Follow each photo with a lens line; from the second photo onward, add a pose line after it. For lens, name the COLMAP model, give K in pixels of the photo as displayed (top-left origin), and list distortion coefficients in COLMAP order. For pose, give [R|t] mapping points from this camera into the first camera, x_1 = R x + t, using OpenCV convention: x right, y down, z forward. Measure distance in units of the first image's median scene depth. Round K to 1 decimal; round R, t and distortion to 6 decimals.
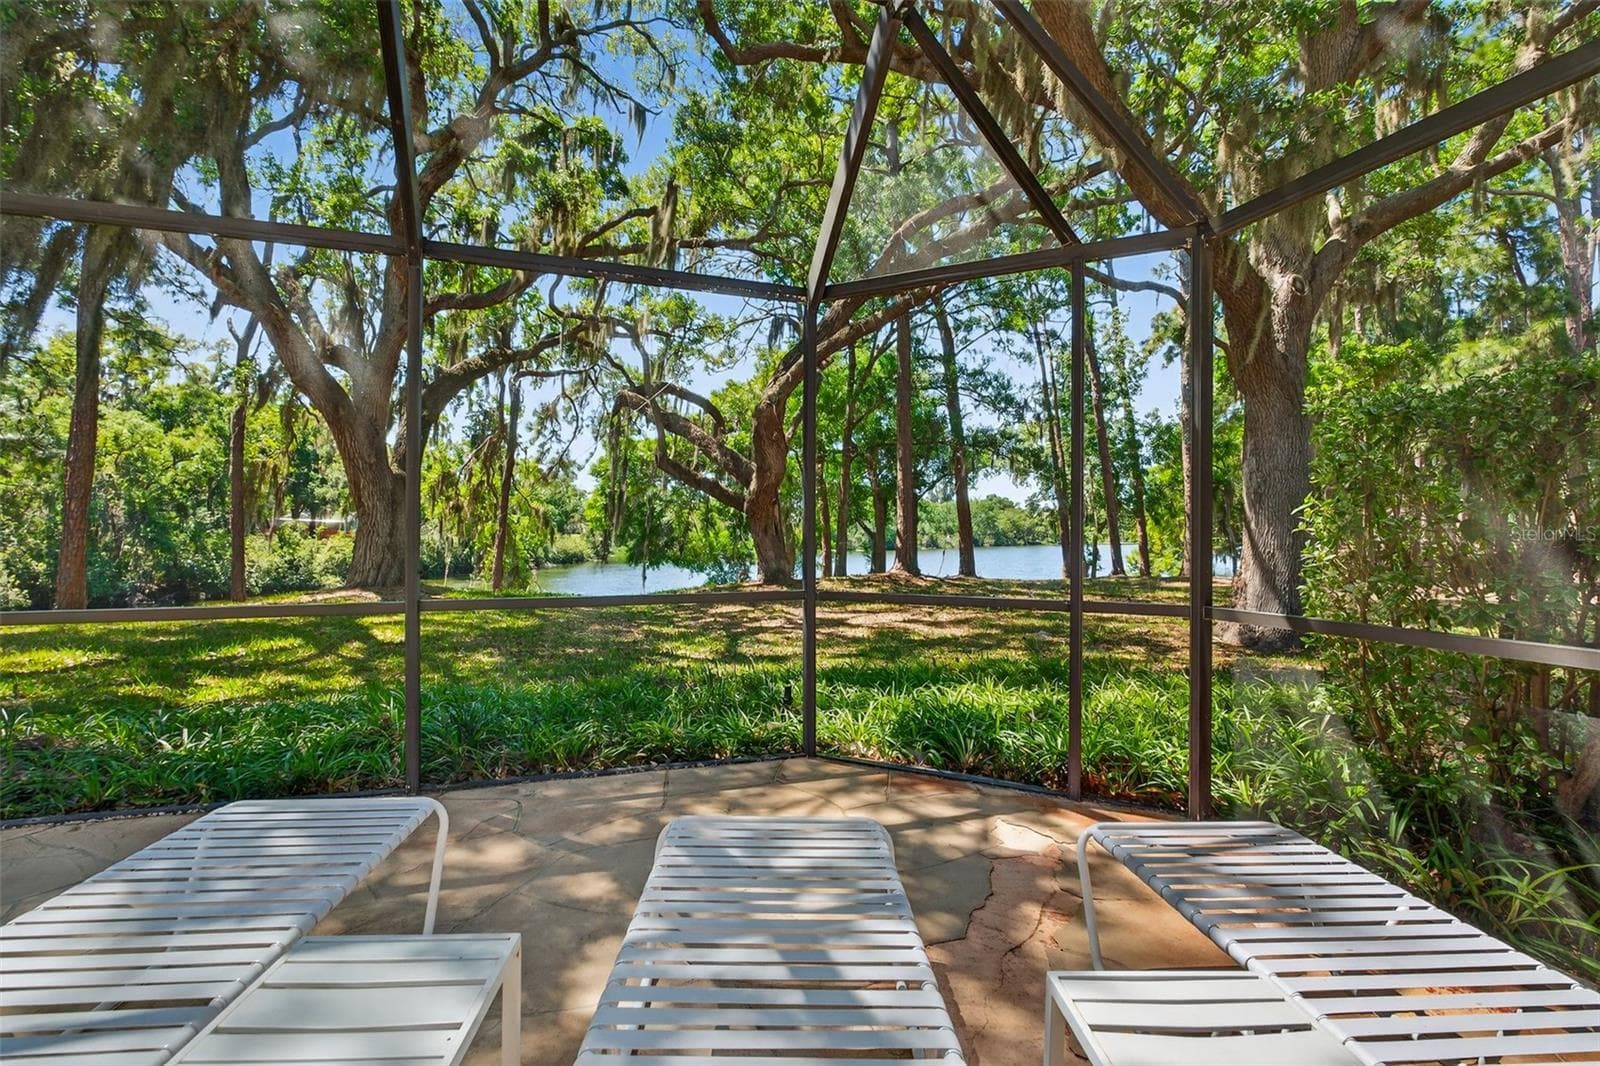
lens RADIAL K [[712.9, 0, 796.2], [0, 712.9, 532.1], [0, 0, 1]] dist [-0.000244, 0.000061]
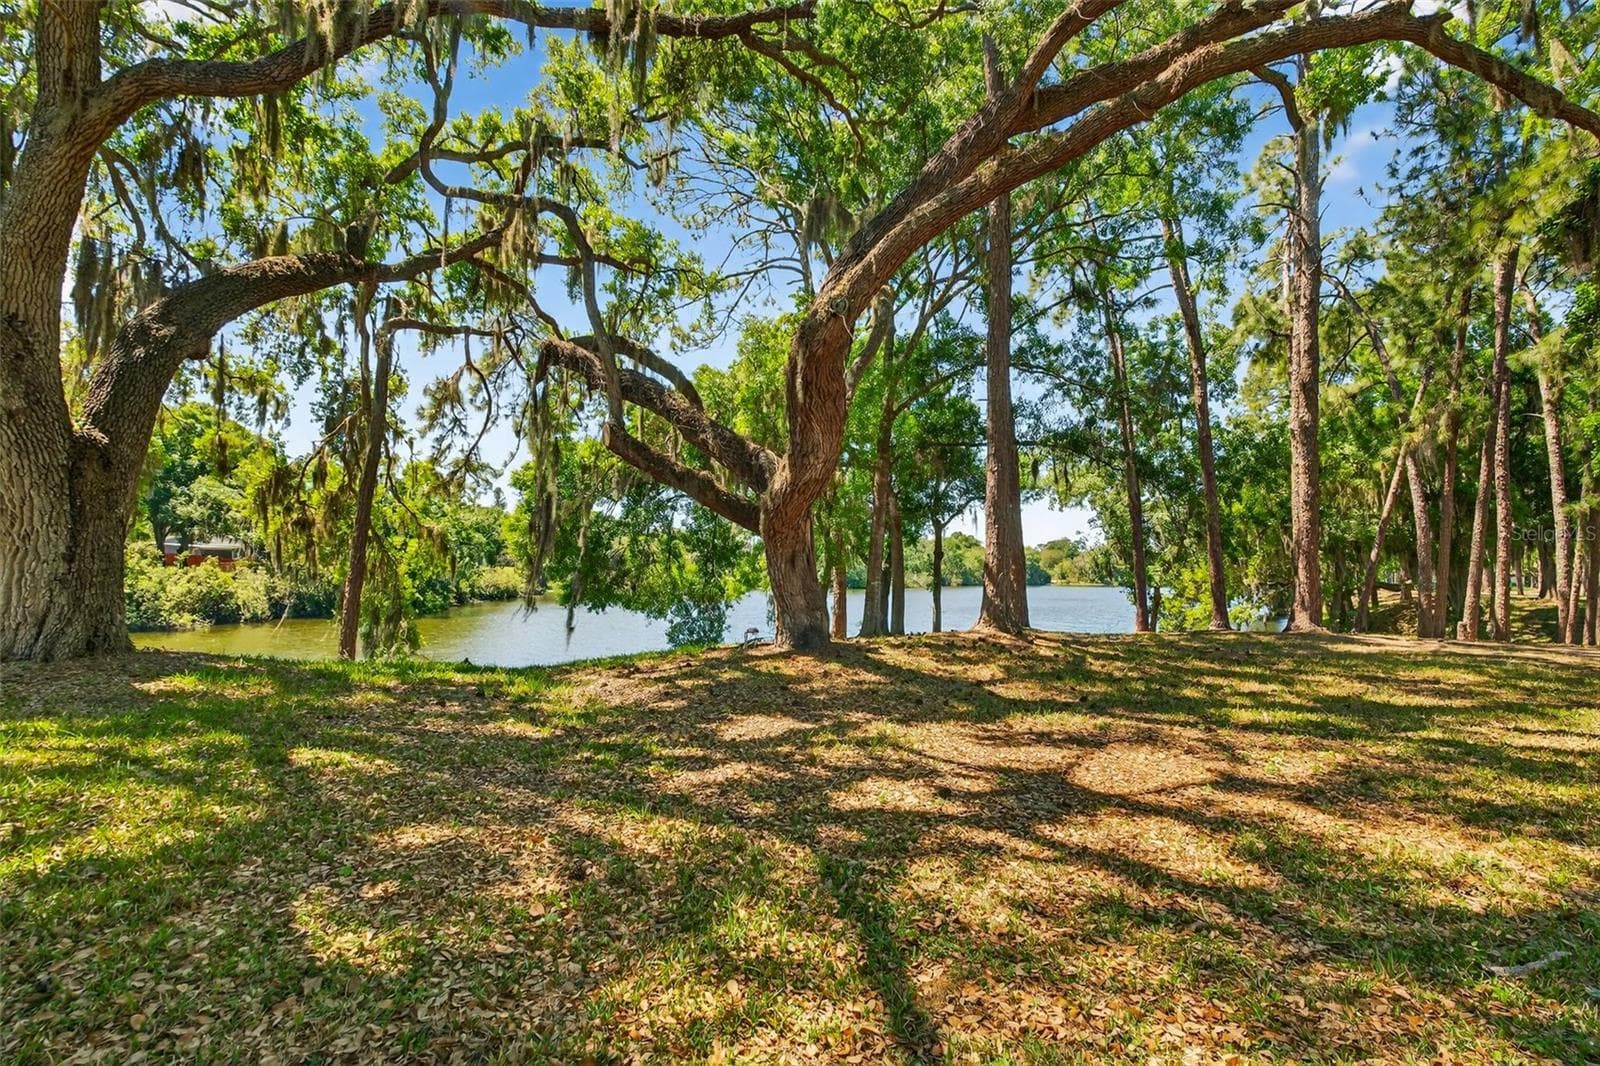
lens RADIAL K [[712.9, 0, 810.9], [0, 712.9, 573.4], [0, 0, 1]] dist [-0.000244, 0.000061]
pose [[0.995677, 0.013898, 0.091839, -0.049568], [-0.014507, 0.999877, 0.005960, 0.002370], [-0.091745, -0.007266, 0.995756, 0.253170]]
